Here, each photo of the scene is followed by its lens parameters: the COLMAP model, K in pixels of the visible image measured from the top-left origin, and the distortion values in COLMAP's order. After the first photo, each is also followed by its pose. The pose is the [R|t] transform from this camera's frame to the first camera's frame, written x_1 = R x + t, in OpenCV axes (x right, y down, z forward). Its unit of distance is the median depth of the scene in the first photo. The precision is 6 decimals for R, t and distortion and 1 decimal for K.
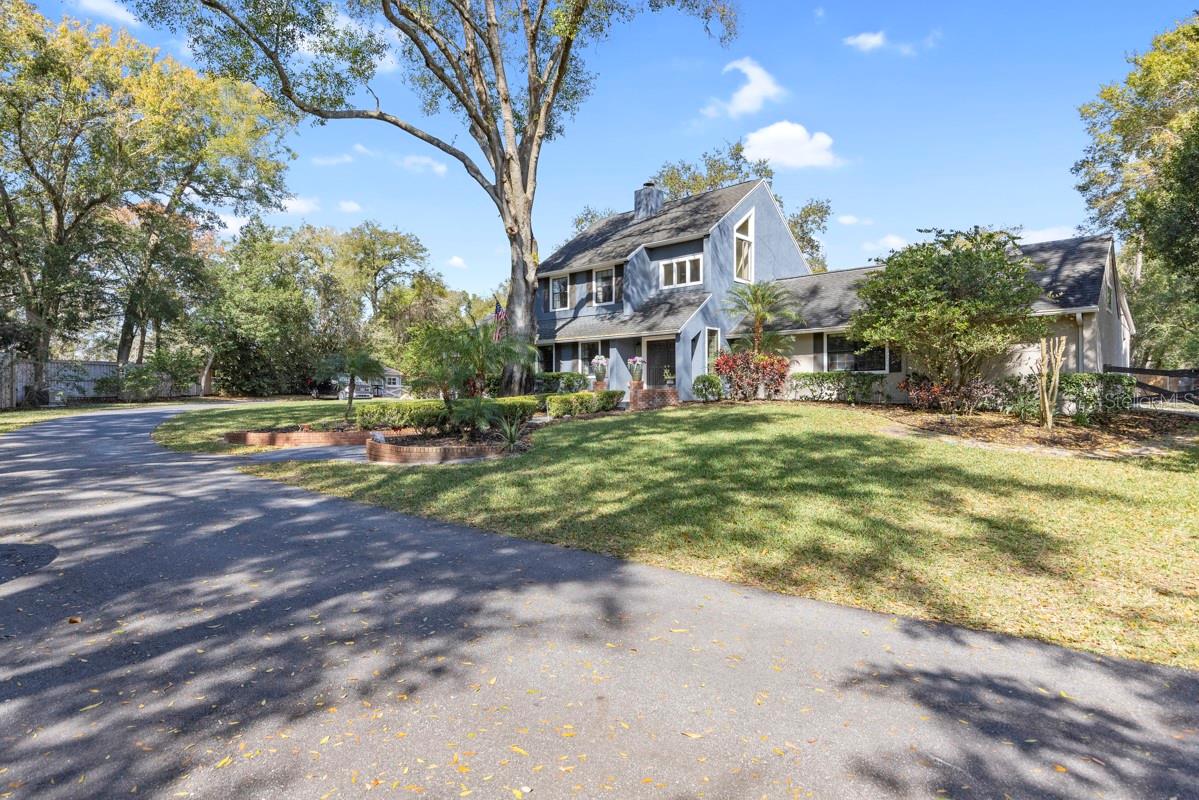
lens RADIAL K [[644.7, 0, 580.0], [0, 644.7, 398.9], [0, 0, 1]] dist [0.000668, -0.000689]
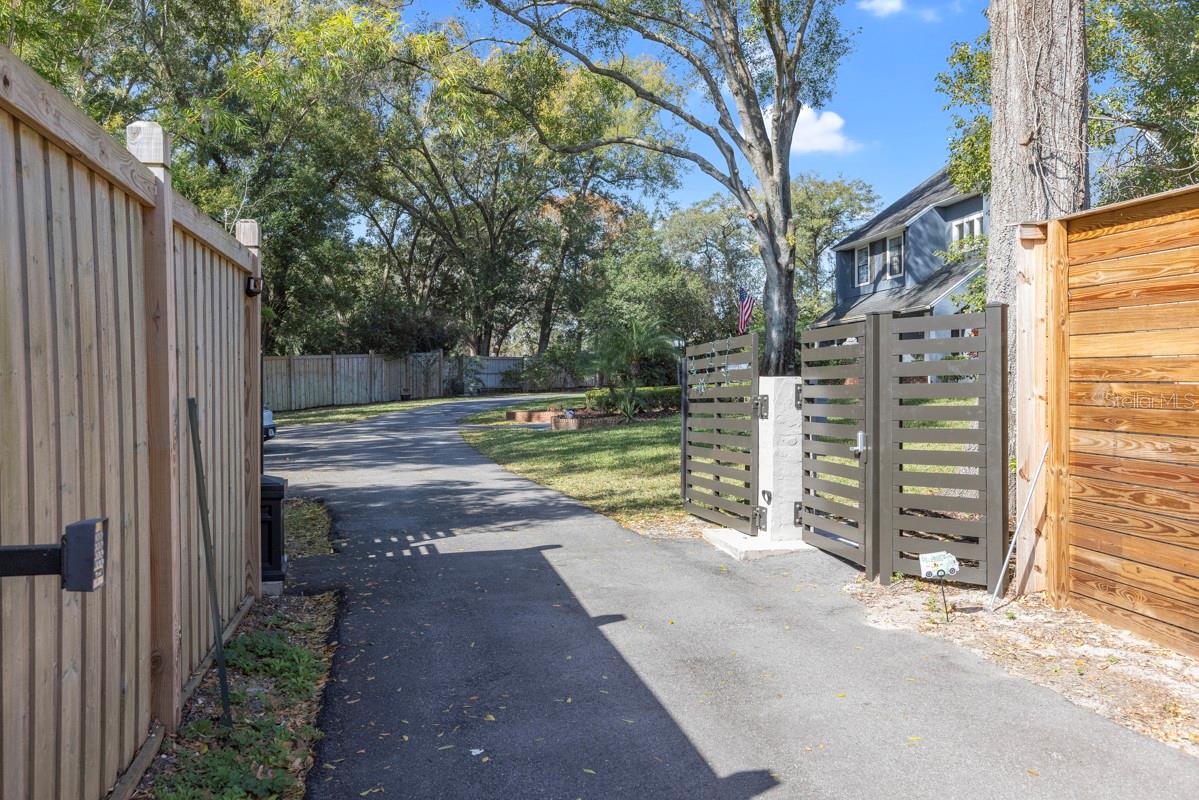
lens RADIAL K [[951.2, 0, 599.5], [0, 951.2, 400.0], [0, 0, 1]] dist [-0.001820, -0.000231]
pose [[0.784116, 0.001609, -0.620612, 0.514201], [0.002872, 0.999977, 0.006220, 0.010760], [0.620607, -0.006659, 0.784093, -0.254829]]
